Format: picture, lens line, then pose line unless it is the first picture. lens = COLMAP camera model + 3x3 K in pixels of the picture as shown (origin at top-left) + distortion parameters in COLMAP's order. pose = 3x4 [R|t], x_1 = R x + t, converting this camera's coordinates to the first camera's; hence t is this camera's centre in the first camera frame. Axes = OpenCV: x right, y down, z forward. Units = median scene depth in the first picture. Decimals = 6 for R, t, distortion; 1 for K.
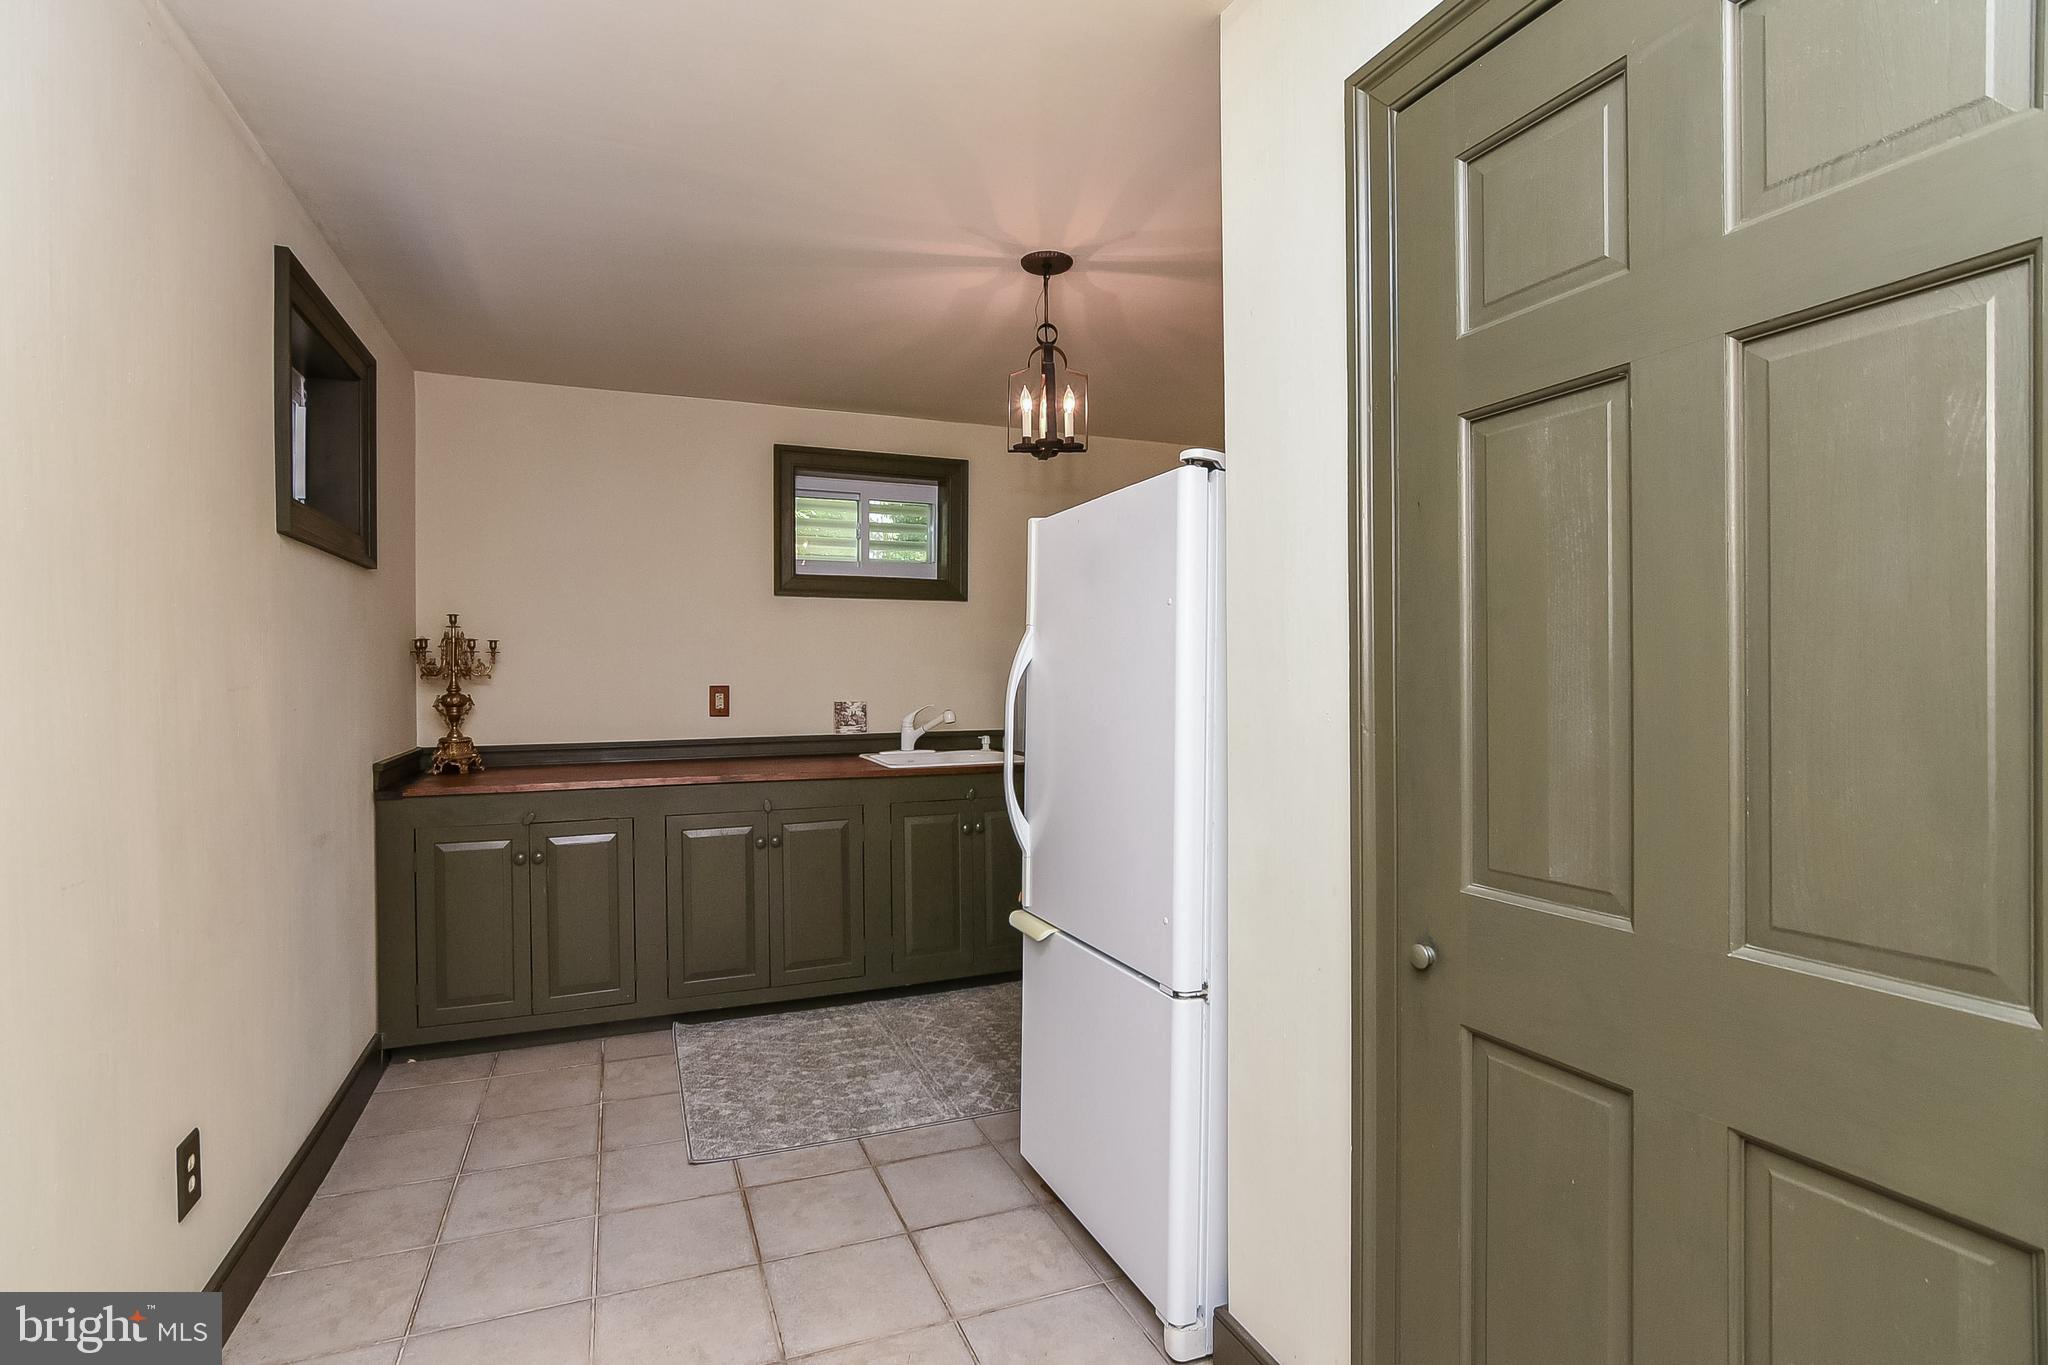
lens RADIAL K [[994.8, 0, 1039.6], [0, 994.8, 675.4], [0, 0, 1]] dist [-0.019594, -0.000037]
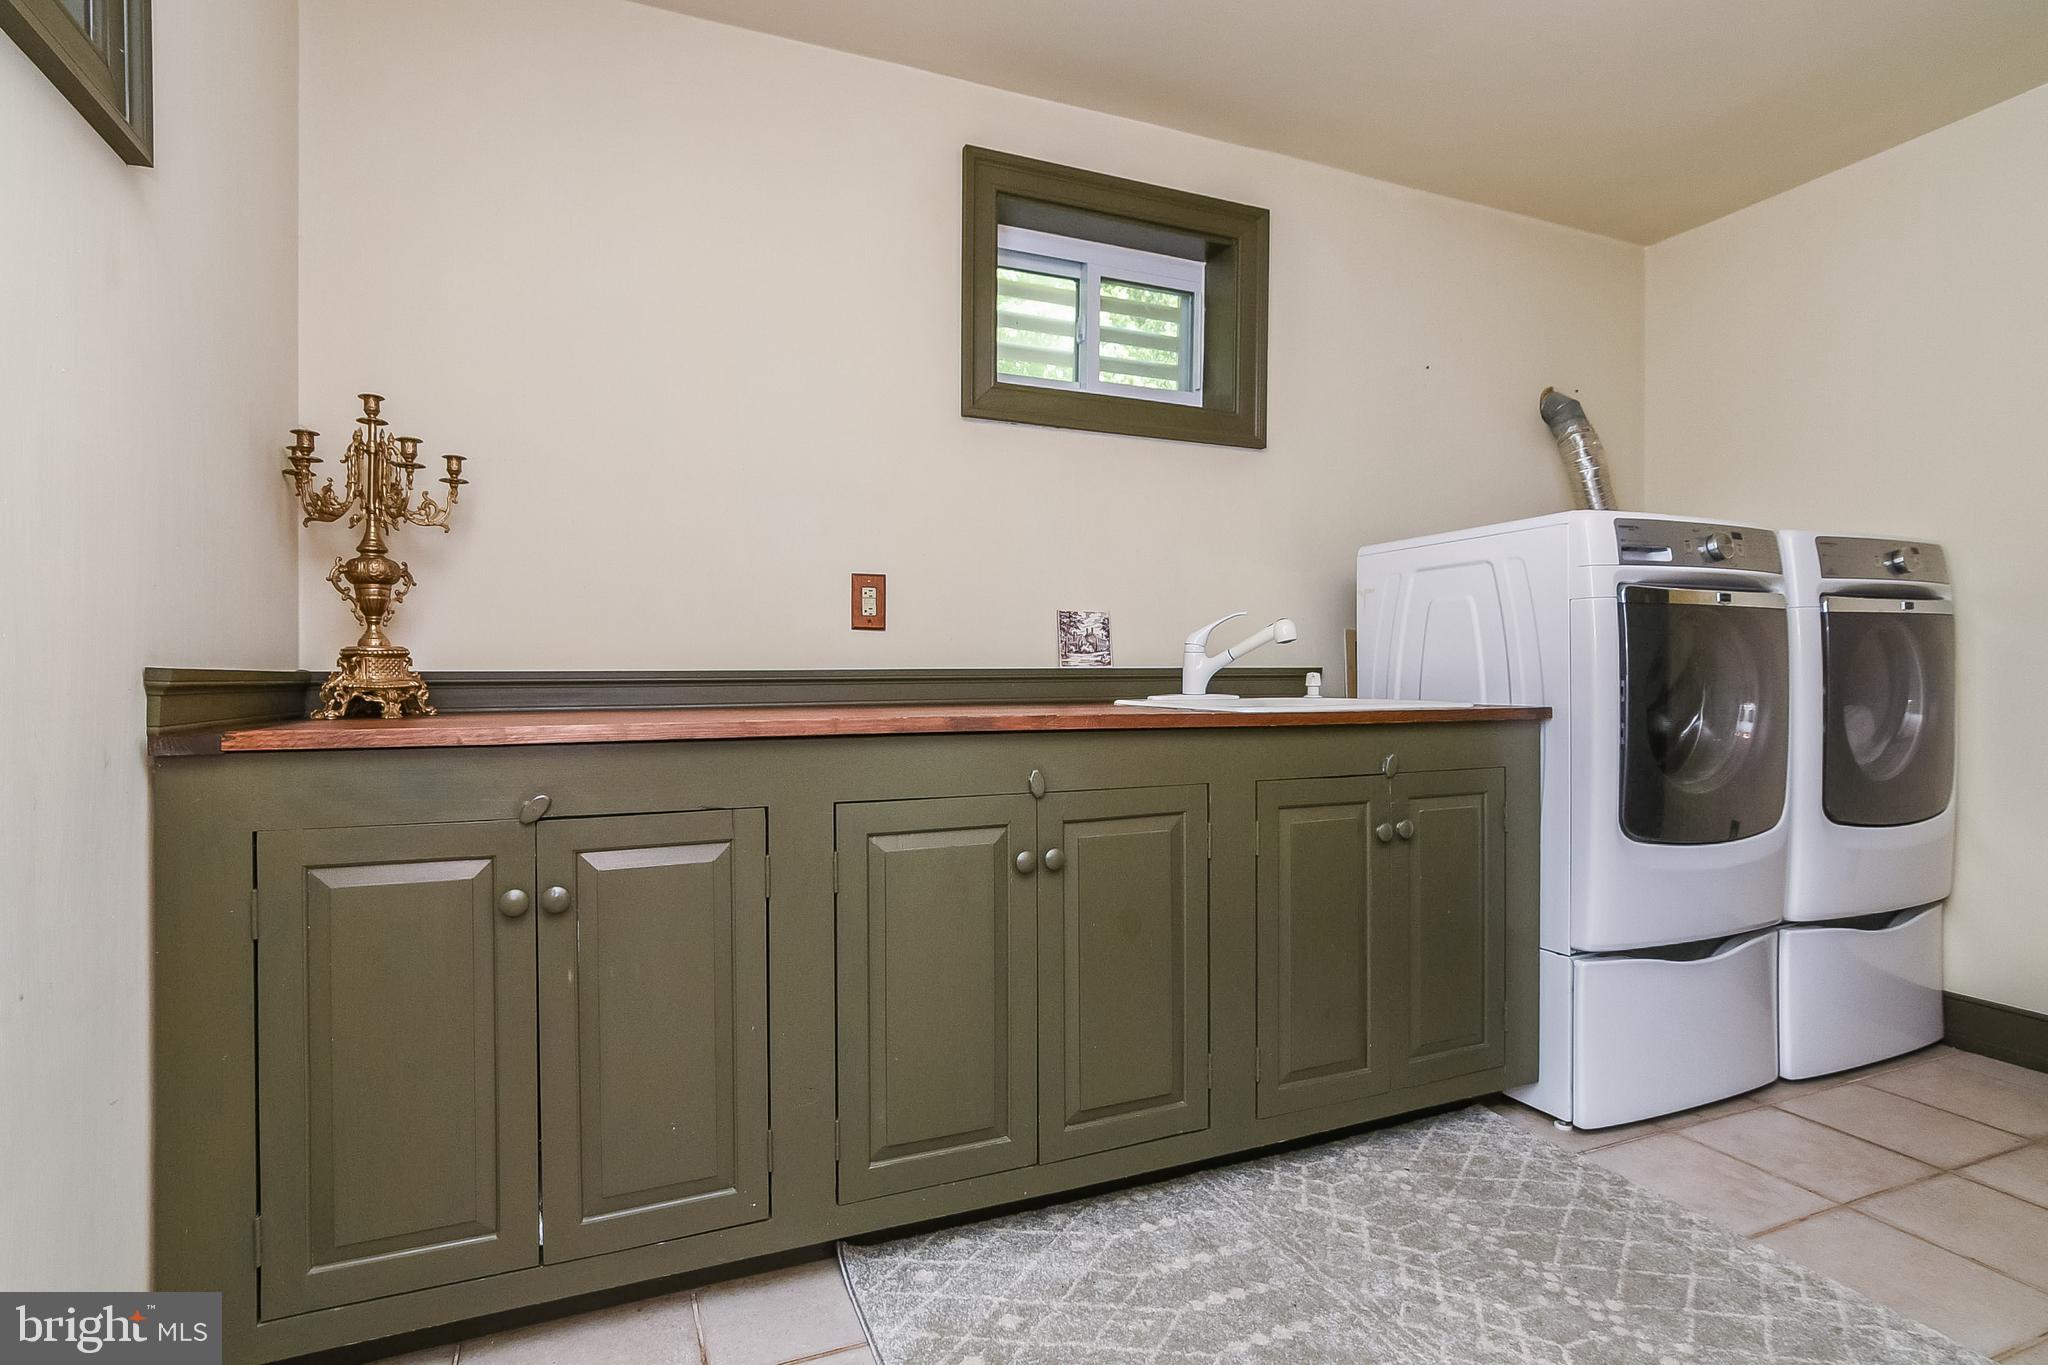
lens RADIAL K [[985.0, 0, 1024.0], [0, 985.0, 682.5], [0, 0, 1]] dist [-0.021476, 0.000082]
pose [[0.999848, 0.004009, 0.016941, -0.275835], [-0.004028, 0.999991, 0.001074, 0.078614], [-0.016937, -0.001142, 0.999856, 0.507405]]
